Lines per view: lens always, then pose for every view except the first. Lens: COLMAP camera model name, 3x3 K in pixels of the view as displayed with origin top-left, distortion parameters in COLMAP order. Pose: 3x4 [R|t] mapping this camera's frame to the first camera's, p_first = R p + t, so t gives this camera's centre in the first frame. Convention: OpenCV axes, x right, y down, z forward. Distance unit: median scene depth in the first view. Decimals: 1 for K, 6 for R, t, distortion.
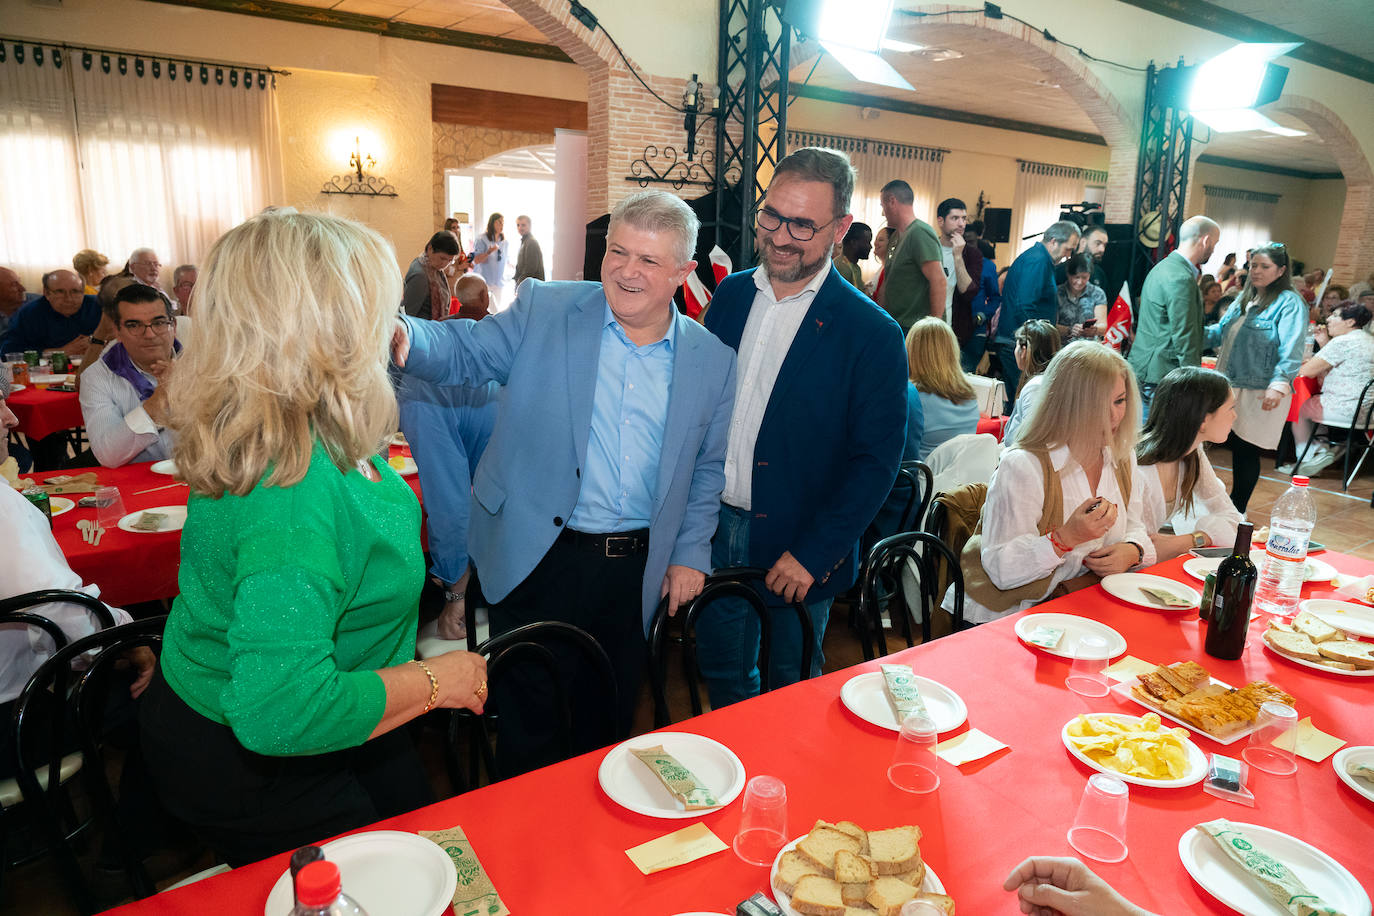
lens RADIAL K [[914.2, 0, 687.0], [0, 914.2, 458.0], [0, 0, 1]] dist [-0.023442, 0.006063]
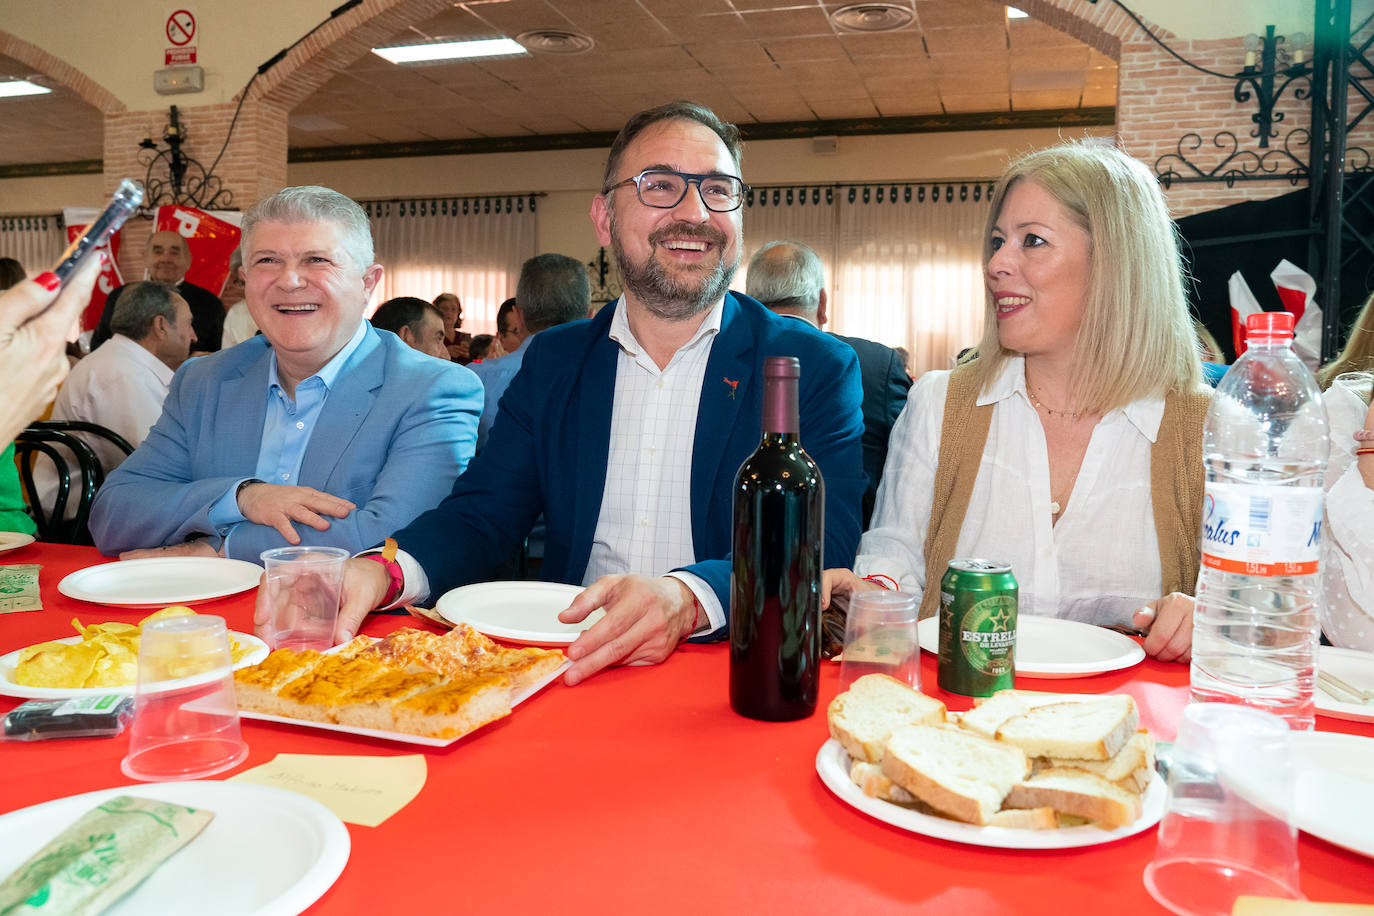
lens RADIAL K [[1040.7, 0, 713.6], [0, 1040.7, 437.9], [0, 0, 1]] dist [-0.025247, 0.004968]
pose [[0.634243, 0.020774, -0.772854, 0.341663], [-0.185102, 0.974646, -0.125705, 0.060106], [0.750648, 0.222784, 0.622008, 0.254145]]
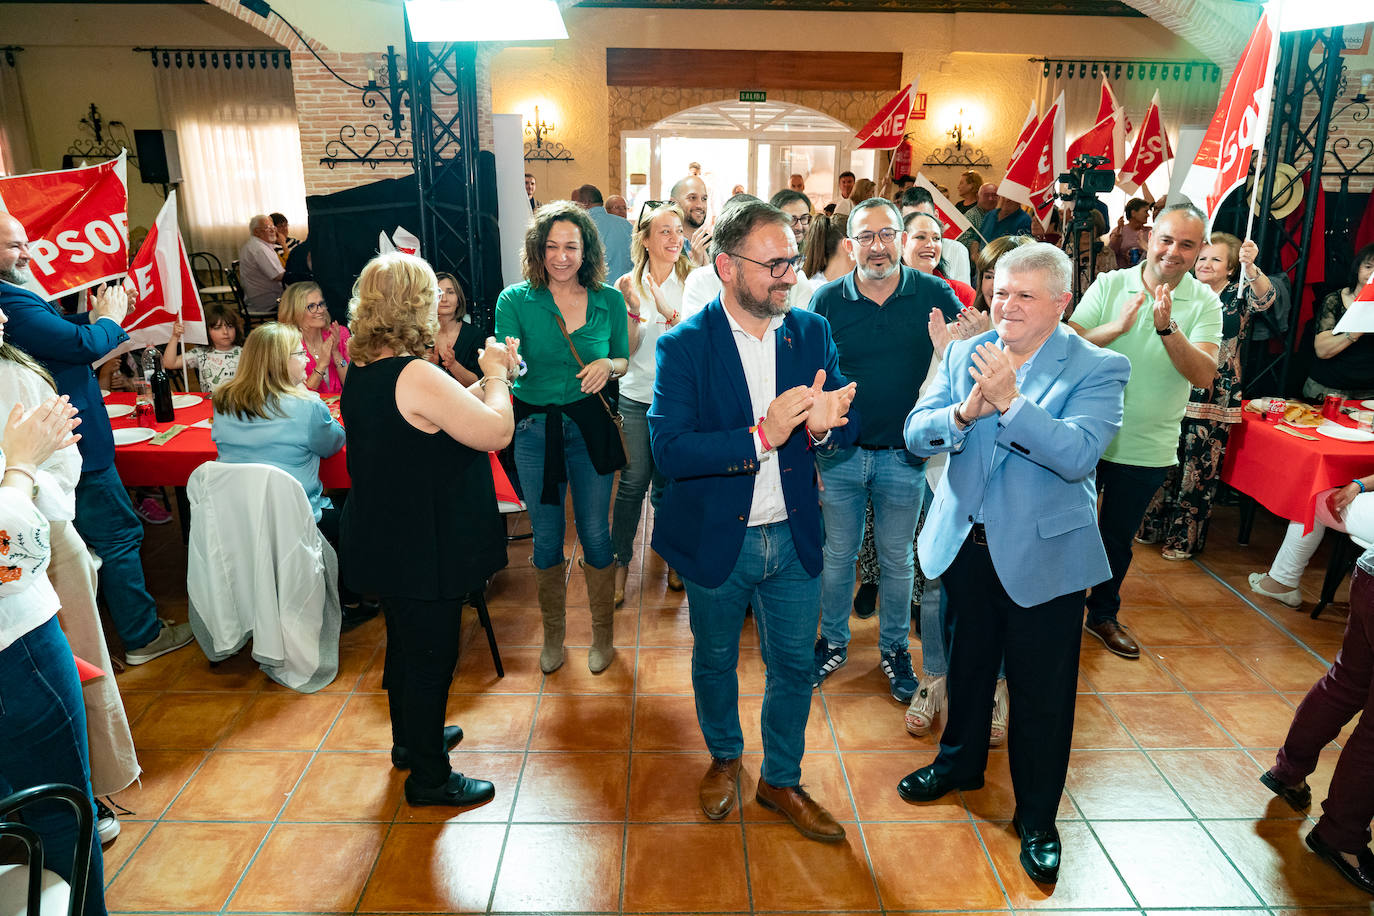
lens RADIAL K [[914.2, 0, 687.0], [0, 914.2, 458.0], [0, 0, 1]] dist [-0.023442, 0.006063]
pose [[0.834378, 0.145781, -0.531564, 0.810918], [-0.115256, 0.989216, 0.090378, -0.112119], [0.539007, -0.014143, 0.842182, 0.347466]]
